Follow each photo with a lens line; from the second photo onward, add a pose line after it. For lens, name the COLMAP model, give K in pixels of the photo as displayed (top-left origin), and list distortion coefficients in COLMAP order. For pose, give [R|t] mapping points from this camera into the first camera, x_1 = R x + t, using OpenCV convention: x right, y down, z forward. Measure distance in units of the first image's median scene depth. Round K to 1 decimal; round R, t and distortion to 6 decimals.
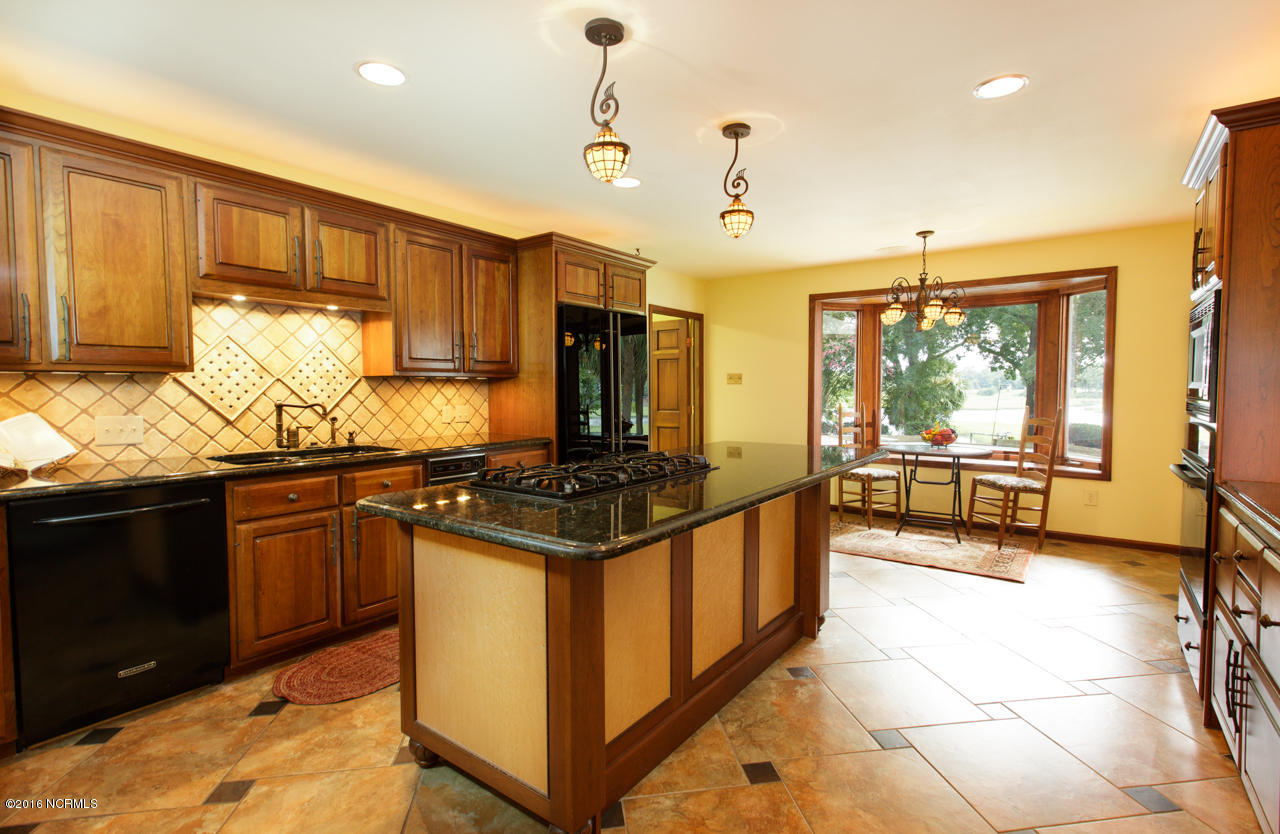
lens RADIAL K [[611.5, 0, 640.0], [0, 611.5, 417.0], [0, 0, 1]] dist [0.001581, 0.000789]
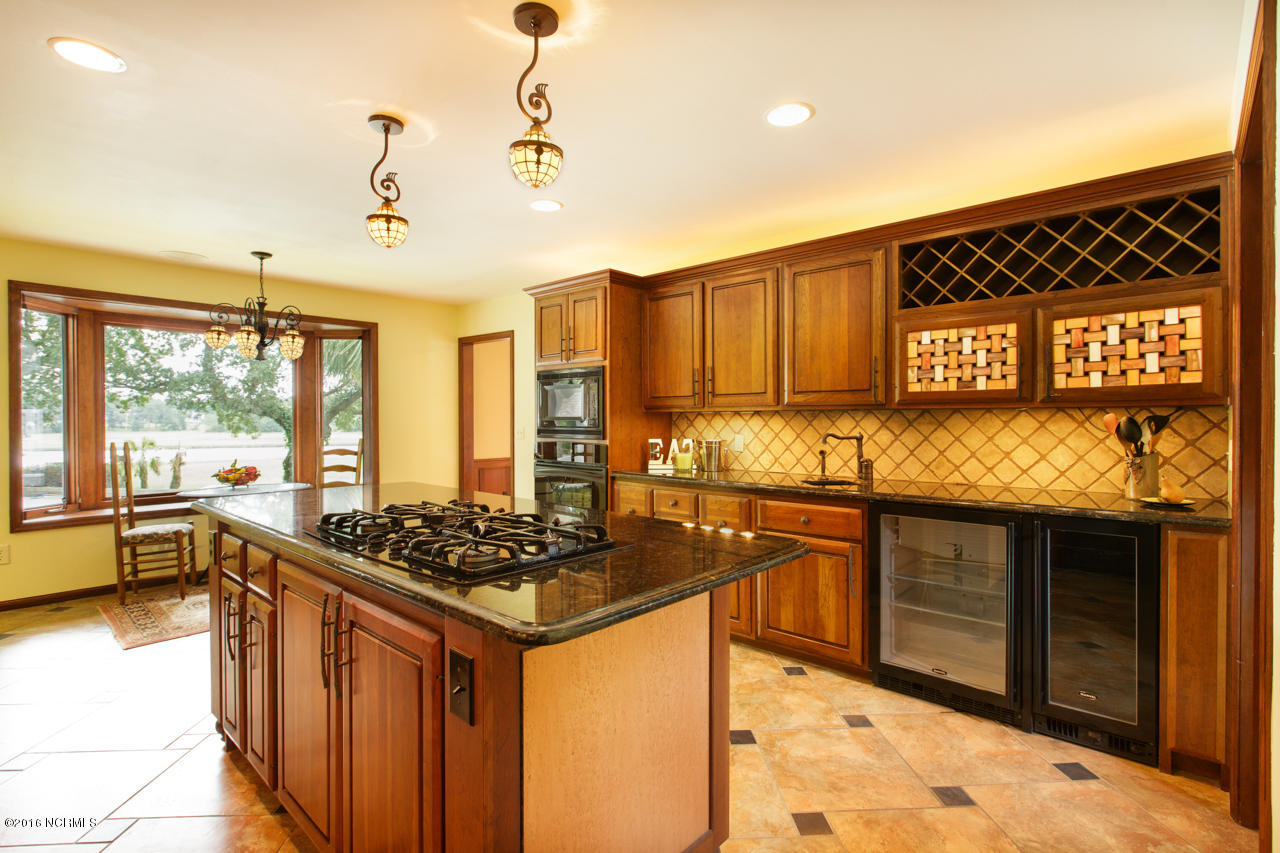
lens RADIAL K [[633.2, 0, 640.0], [0, 633.2, 426.5], [0, 0, 1]] dist [0.015899, 0.000050]
pose [[0.135356, -0.007942, 0.990765, -1.651685], [0.050205, 0.998738, 0.001147, -0.061033], [-0.989524, 0.049586, 0.135584, 1.311737]]
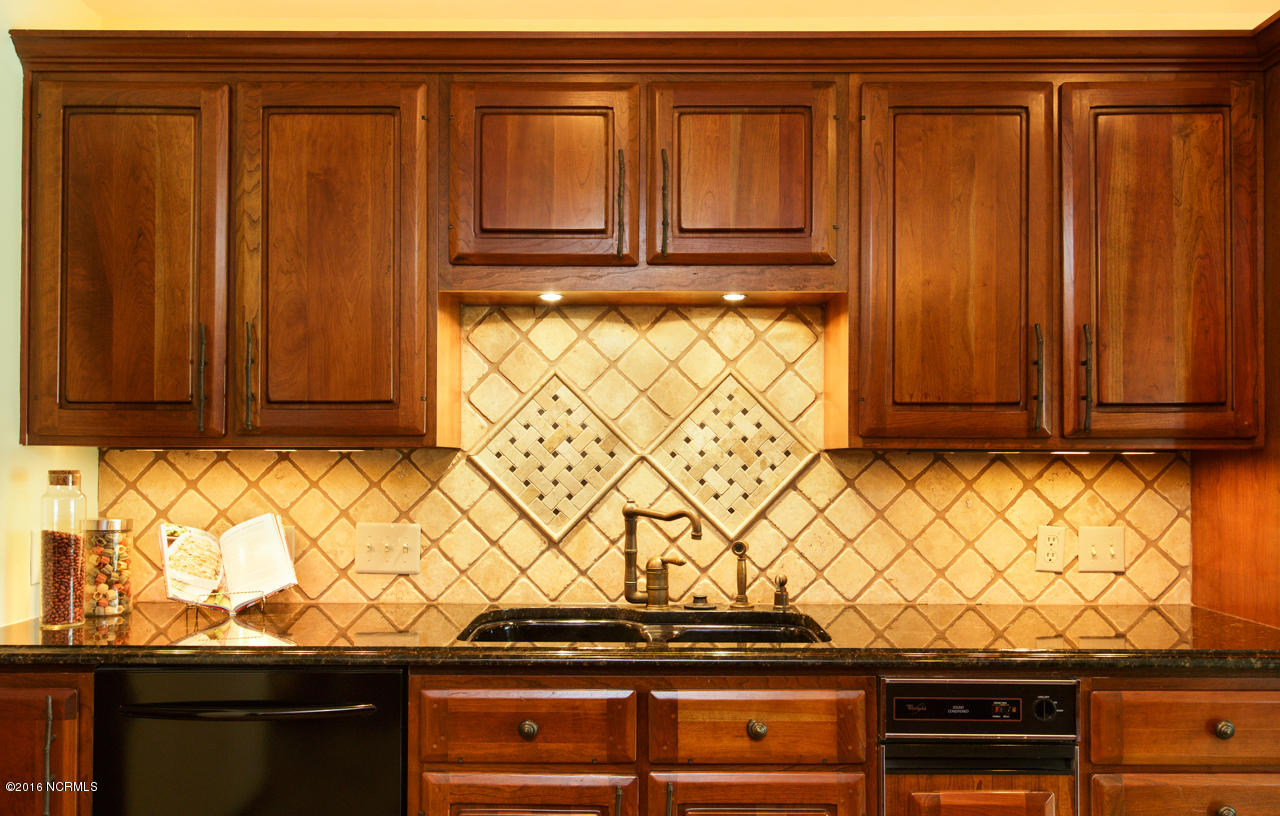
lens RADIAL K [[1080.4, 0, 640.1], [0, 1080.4, 435.5], [0, 0, 1]] dist [0.020585, -0.002601]
pose [[0.586108, -0.013579, -0.810119, 0.095940], [-0.043177, 0.997915, -0.047965, -0.038482], [0.809082, 0.063092, 0.584300, 0.502719]]
